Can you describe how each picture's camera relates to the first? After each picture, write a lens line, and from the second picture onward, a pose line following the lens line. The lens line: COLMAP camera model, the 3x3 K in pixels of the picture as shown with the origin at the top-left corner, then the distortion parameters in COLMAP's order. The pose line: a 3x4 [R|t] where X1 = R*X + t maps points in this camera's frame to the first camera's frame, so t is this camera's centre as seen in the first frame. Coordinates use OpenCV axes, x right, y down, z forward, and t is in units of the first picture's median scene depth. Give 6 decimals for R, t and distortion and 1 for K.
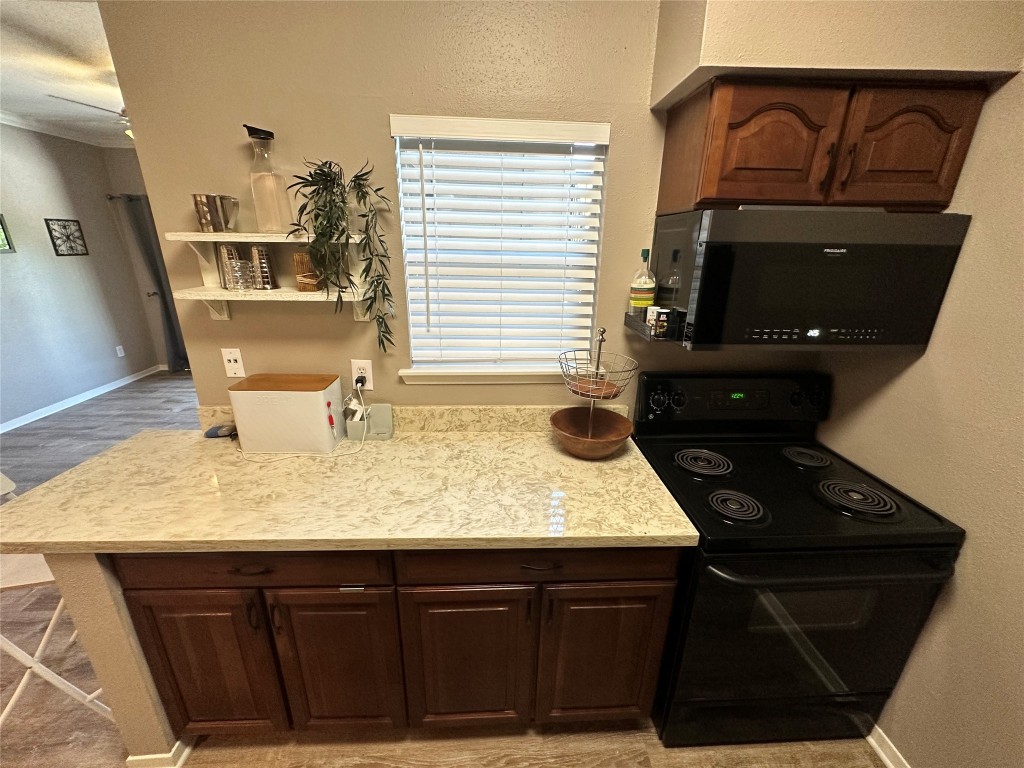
lens RADIAL K [[409.2, 0, 510.8], [0, 409.2, 384.1], [0, 0, 1]] dist [-0.001761, 0.000173]
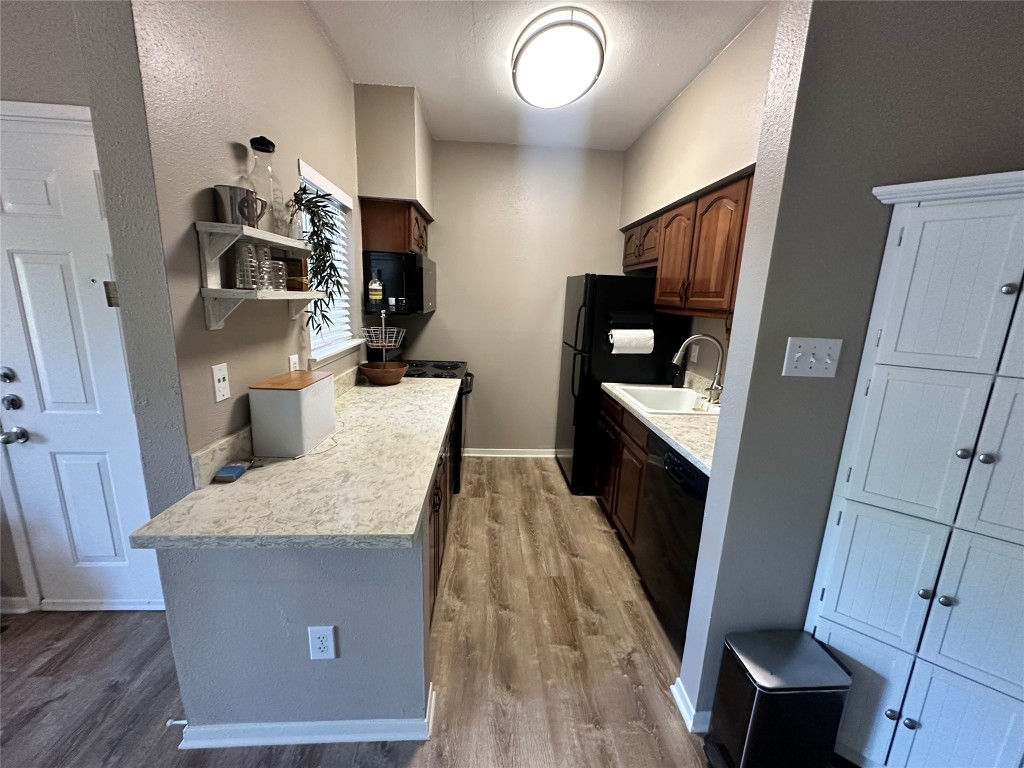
lens RADIAL K [[409.2, 0, 510.8], [0, 409.2, 384.1], [0, 0, 1]] dist [-0.001761, 0.000173]
pose [[-0.012439, -0.228277, 0.973517, -1.708745], [0.288768, 0.931290, 0.222065, -0.072779], [-0.957318, 0.283882, 0.054334, 0.462934]]
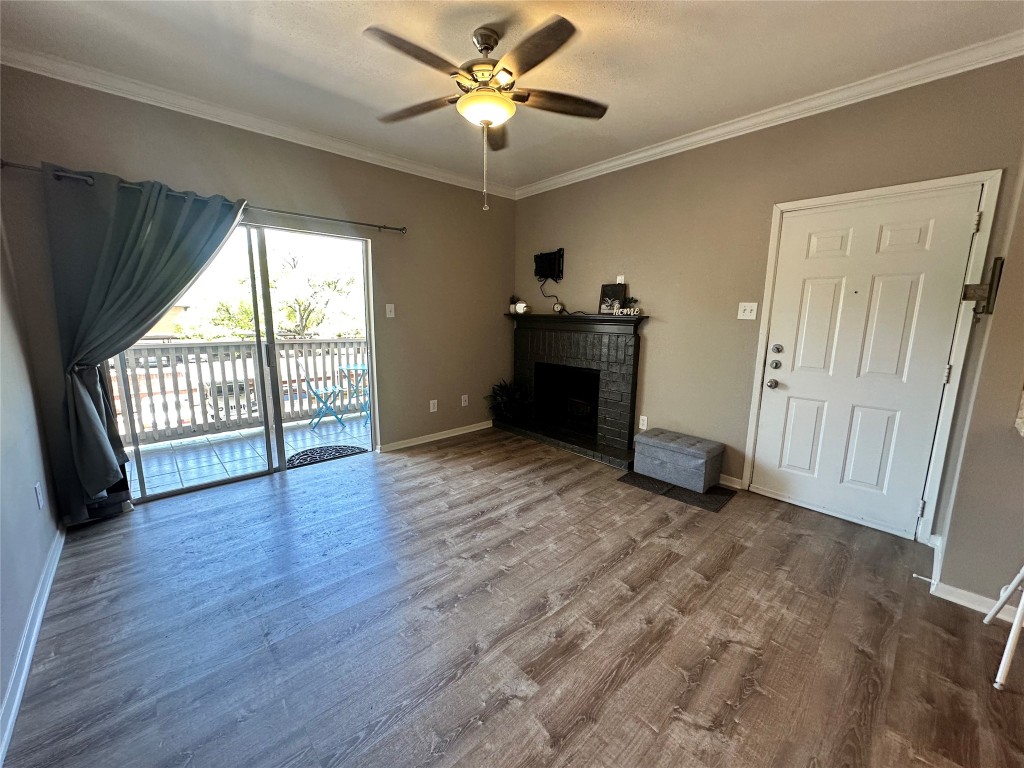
lens RADIAL K [[409.2, 0, 510.8], [0, 409.2, 384.1], [0, 0, 1]] dist [-0.001761, 0.000173]
pose [[0.764969, -0.116270, 0.633486, -2.945448], [0.209093, 0.975129, -0.073516, -0.212041], [-0.609183, 0.188694, 0.770254, 1.173861]]
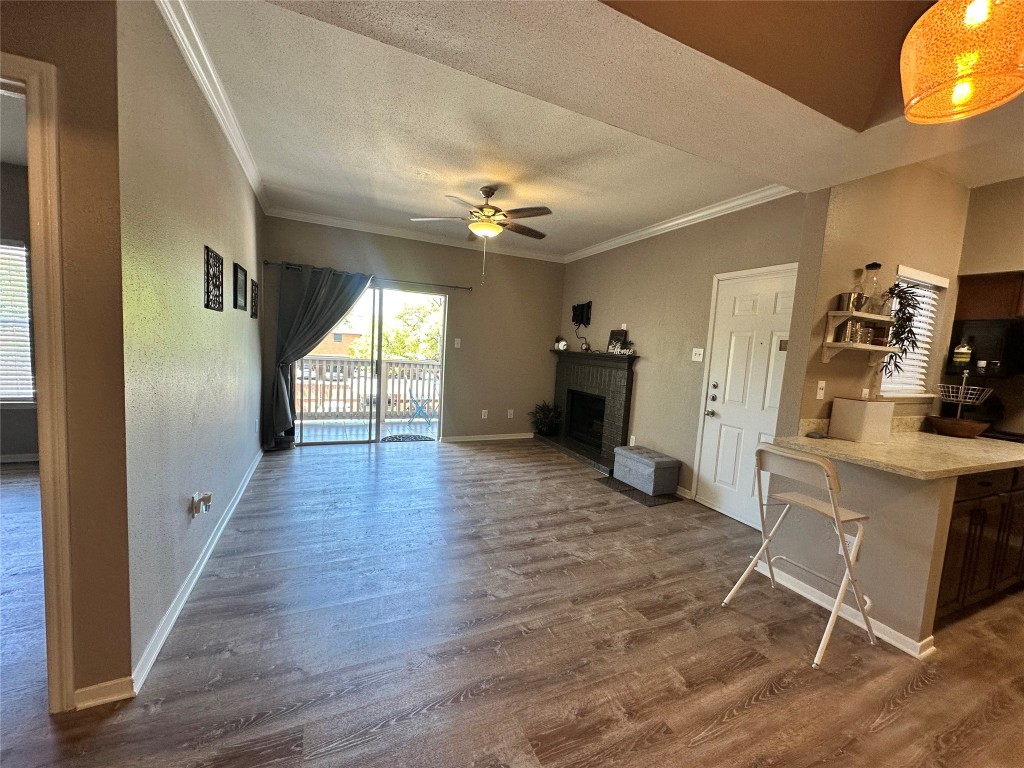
lens RADIAL K [[409.2, 0, 510.8], [0, 409.2, 384.1], [0, 0, 1]] dist [-0.001761, 0.000173]
pose [[0.928622, 0.007479, 0.370951, -2.749917], [0.075175, 0.975267, -0.207854, 0.190575], [-0.363331, 0.220904, 0.905092, -0.005711]]
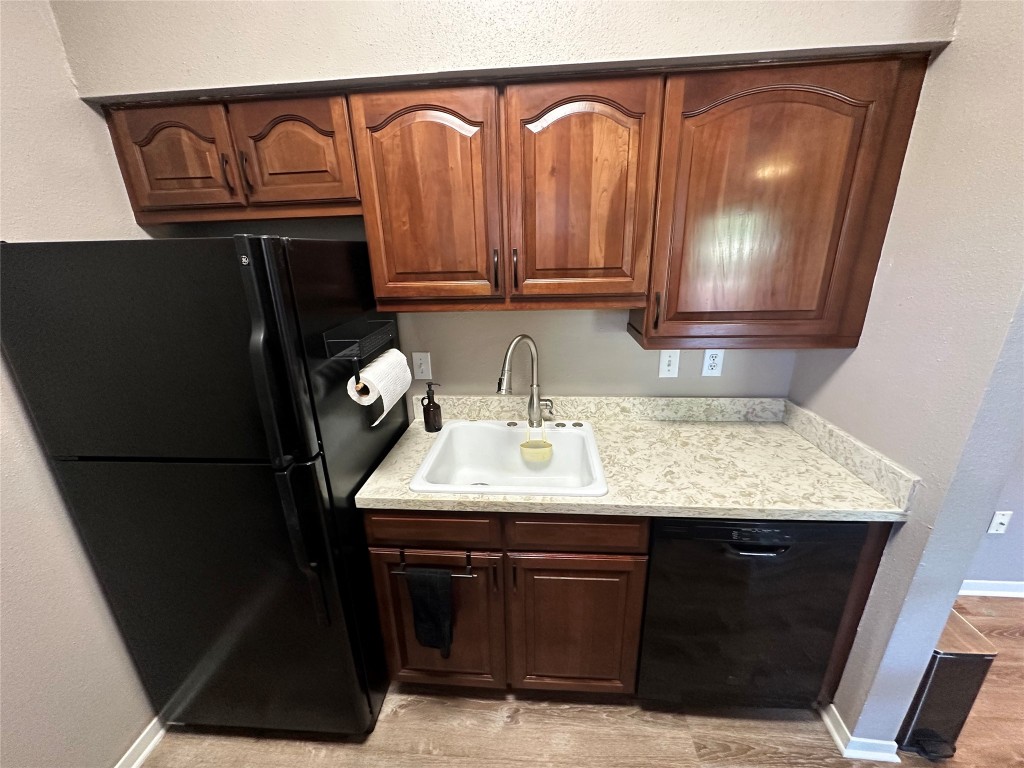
lens RADIAL K [[409.3, 0, 510.0], [0, 409.3, 384.0], [0, 0, 1]] dist [-0.007277, 0.000449]
pose [[-0.992009, -0.028044, 0.123009, -0.053261], [0.052710, 0.793695, 0.606028, -0.205459], [-0.114627, 0.607670, -0.785874, 0.651034]]
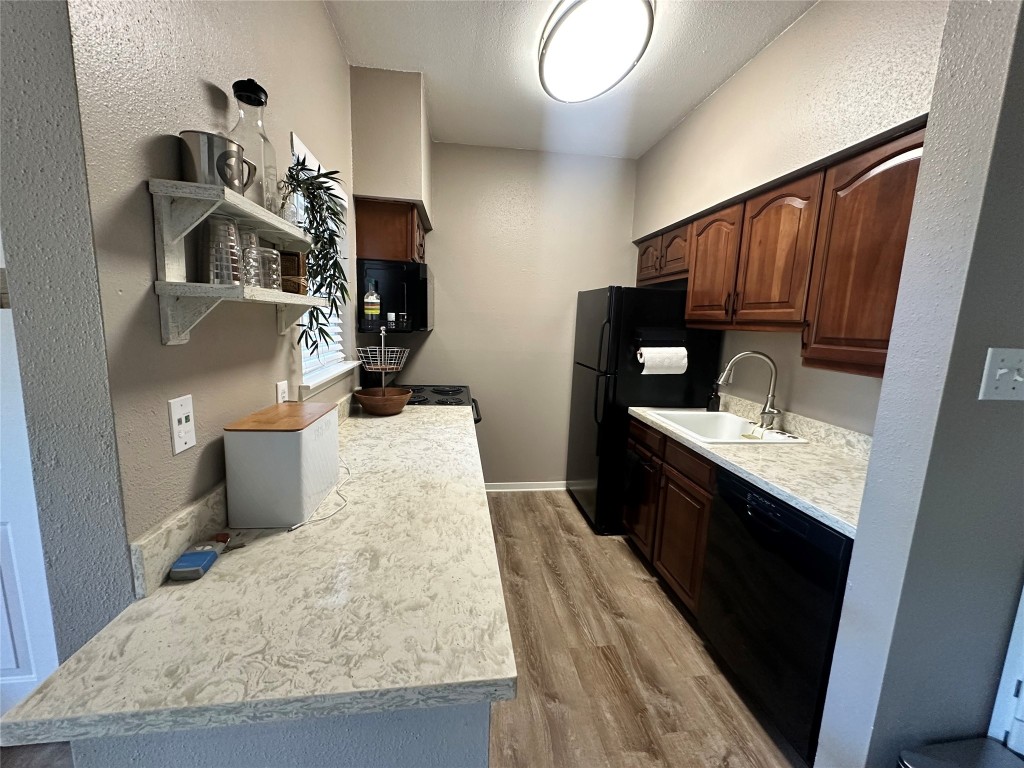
lens RADIAL K [[409.2, 0, 510.8], [0, 409.2, 384.1], [0, 0, 1]] dist [-0.001761, 0.000173]
pose [[-0.083570, -0.173481, 0.981285, -1.430636], [0.290182, 0.937817, 0.190509, -0.090572], [-0.953316, 0.300672, -0.028032, 0.670481]]
